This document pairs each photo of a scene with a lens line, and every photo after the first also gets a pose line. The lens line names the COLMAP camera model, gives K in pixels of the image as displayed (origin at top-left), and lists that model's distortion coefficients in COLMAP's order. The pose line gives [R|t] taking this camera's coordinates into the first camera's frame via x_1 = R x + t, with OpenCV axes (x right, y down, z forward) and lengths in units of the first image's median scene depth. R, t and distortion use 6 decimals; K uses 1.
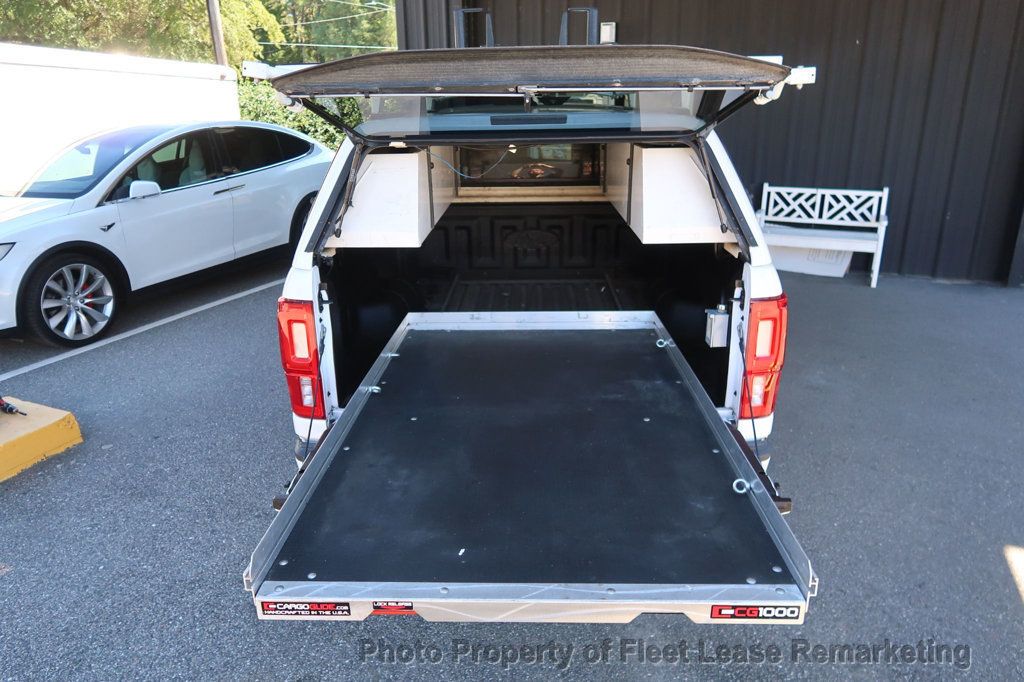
lens RADIAL K [[709.4, 0, 513.0], [0, 709.4, 335.6], [0, 0, 1]] dist [-0.035492, 0.018972]
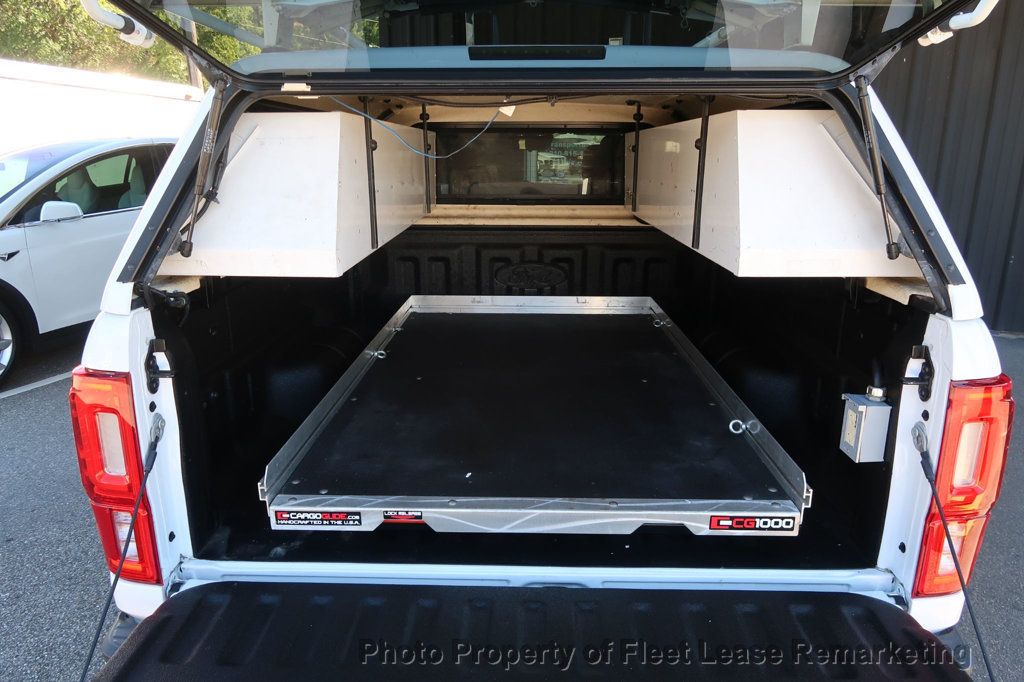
lens RADIAL K [[709.4, 0, 516.1], [0, 709.4, 341.9], [0, 0, 1]] dist [-0.035492, 0.018972]
pose [[0.999787, 0.014053, 0.015090, 0.000391], [-0.013236, 0.998512, -0.052896, -0.046340], [-0.015811, 0.052685, 0.998486, 0.442942]]
